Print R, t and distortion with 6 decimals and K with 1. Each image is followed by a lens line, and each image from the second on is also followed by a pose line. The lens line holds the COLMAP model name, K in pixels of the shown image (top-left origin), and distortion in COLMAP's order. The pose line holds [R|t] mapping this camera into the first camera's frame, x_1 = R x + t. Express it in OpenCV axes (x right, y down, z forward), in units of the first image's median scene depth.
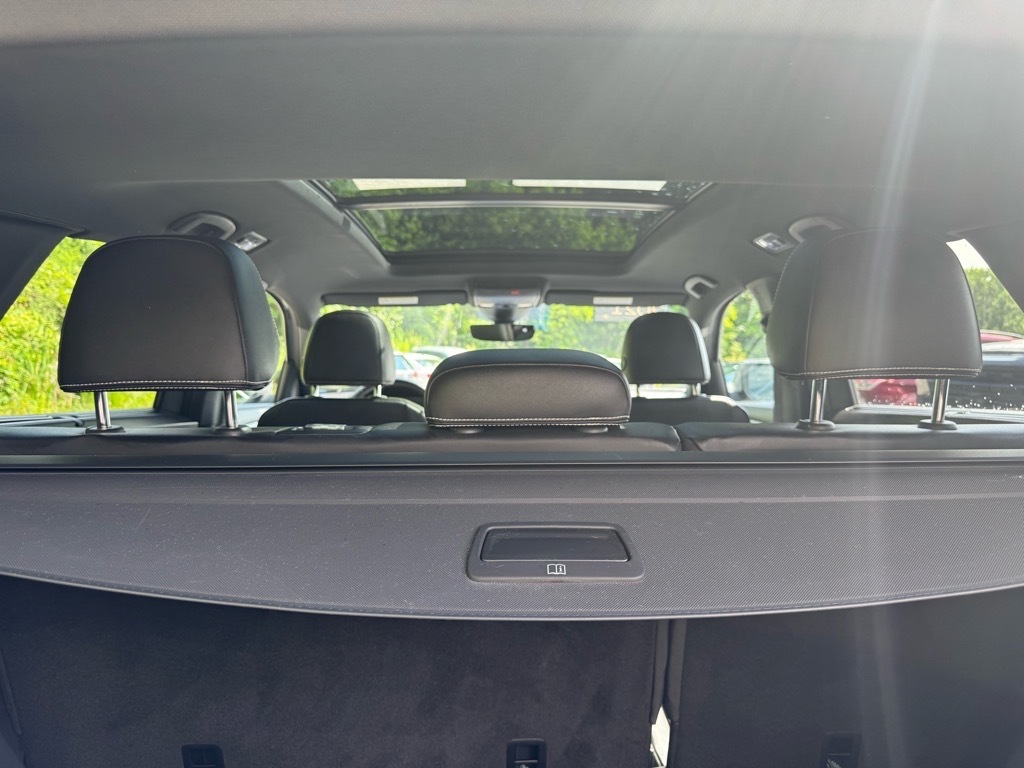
lens RADIAL K [[706.7, 0, 519.6], [0, 706.7, 393.1], [0, 0, 1]] dist [0.020719, -0.013533]
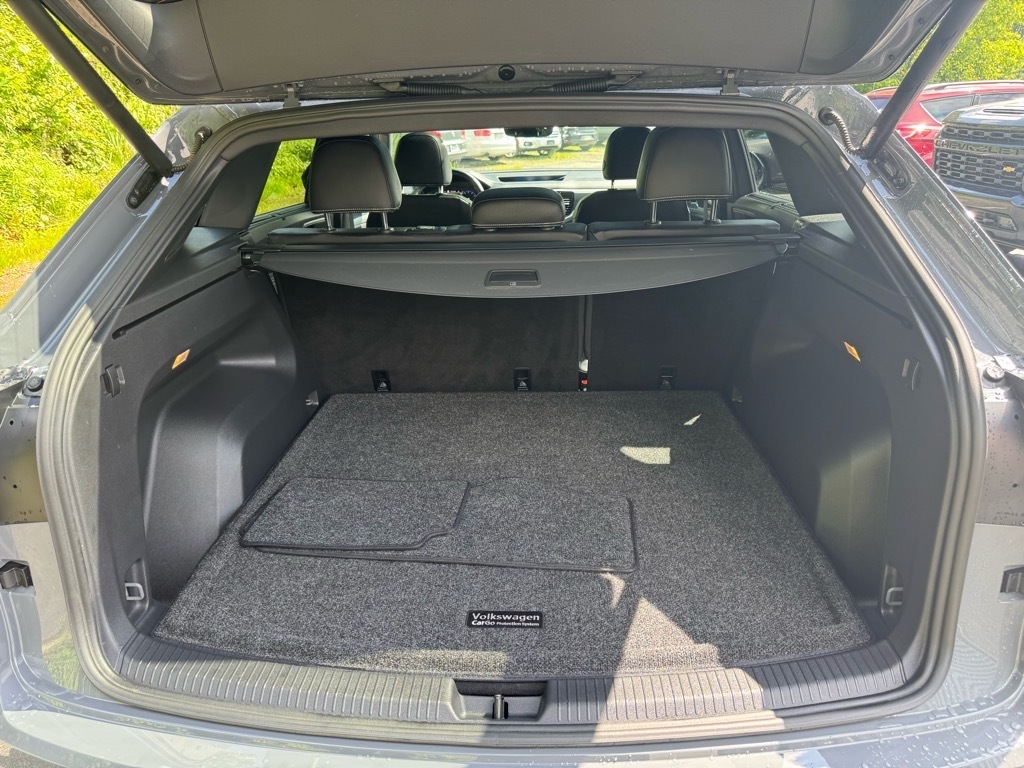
lens RADIAL K [[706.7, 0, 513.0], [0, 706.7, 385.2], [0, 0, 1]] dist [0.020719, -0.013533]
pose [[0.996665, 0.005068, -0.081445, 0.164379], [0.021637, 0.945932, 0.323641, -0.182878], [0.078682, -0.324324, 0.942668, -1.128833]]
